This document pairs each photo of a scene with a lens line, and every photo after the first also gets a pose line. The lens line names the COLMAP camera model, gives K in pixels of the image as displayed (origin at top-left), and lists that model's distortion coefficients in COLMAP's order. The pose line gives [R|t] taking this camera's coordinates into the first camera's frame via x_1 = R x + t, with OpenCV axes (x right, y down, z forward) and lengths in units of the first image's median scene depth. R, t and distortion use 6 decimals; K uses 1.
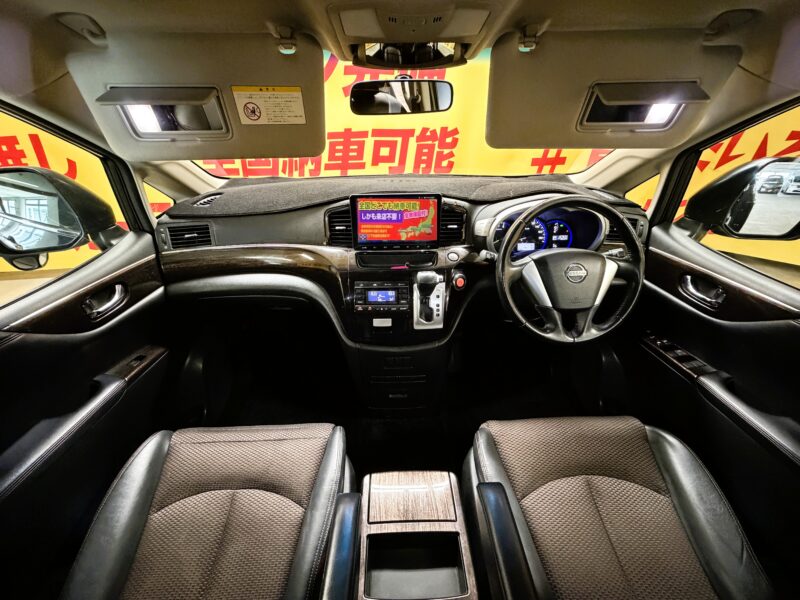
lens RADIAL K [[324.7, 0, 404.7], [0, 324.7, 299.5], [0, 0, 1]] dist [0.002494, -0.000056]
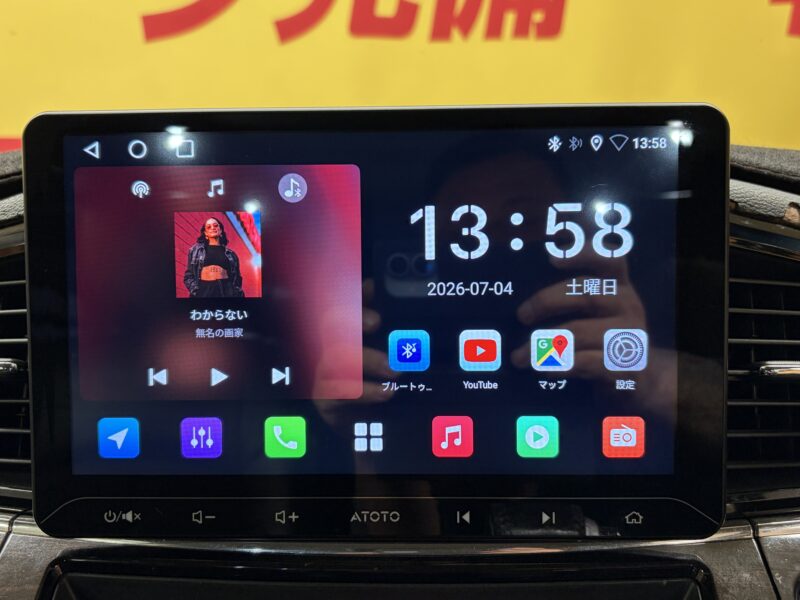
lens RADIAL K [[809.5, 0, 398.2], [0, 809.5, 299.2], [0, 0, 1]] dist [-0.002863, 0.000000]
pose [[0.997940, 0.003440, -0.064061, -0.000881], [-0.026261, 0.932970, -0.358996, -0.052744], [0.058532, 0.359939, 0.931138, 0.281593]]
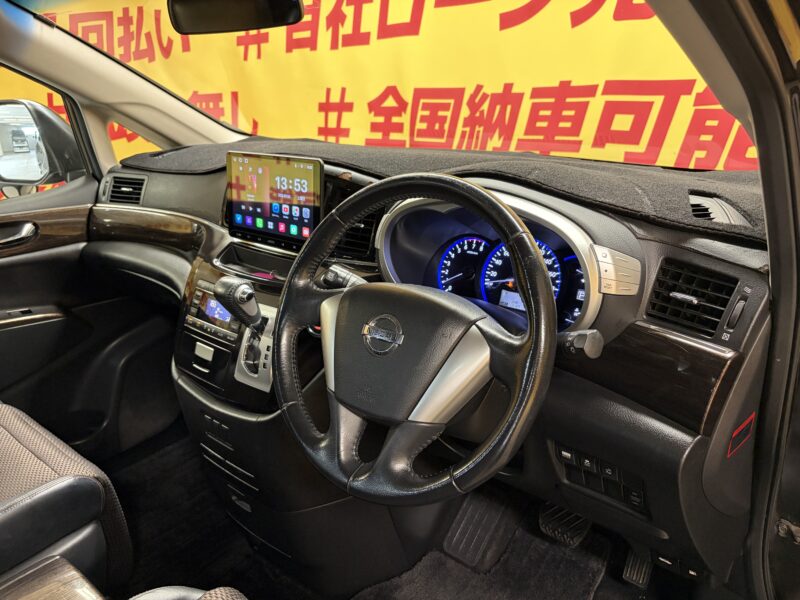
lens RADIAL K [[613.5, 0, 402.8], [0, 613.5, 302.7], [0, 0, 1]] dist [0.004060, 0.008522]
pose [[0.735250, 0.219120, -0.641400, 0.365503], [-0.322661, 0.945351, -0.046916, -0.033794], [0.596067, 0.241450, 0.765771, 0.129919]]
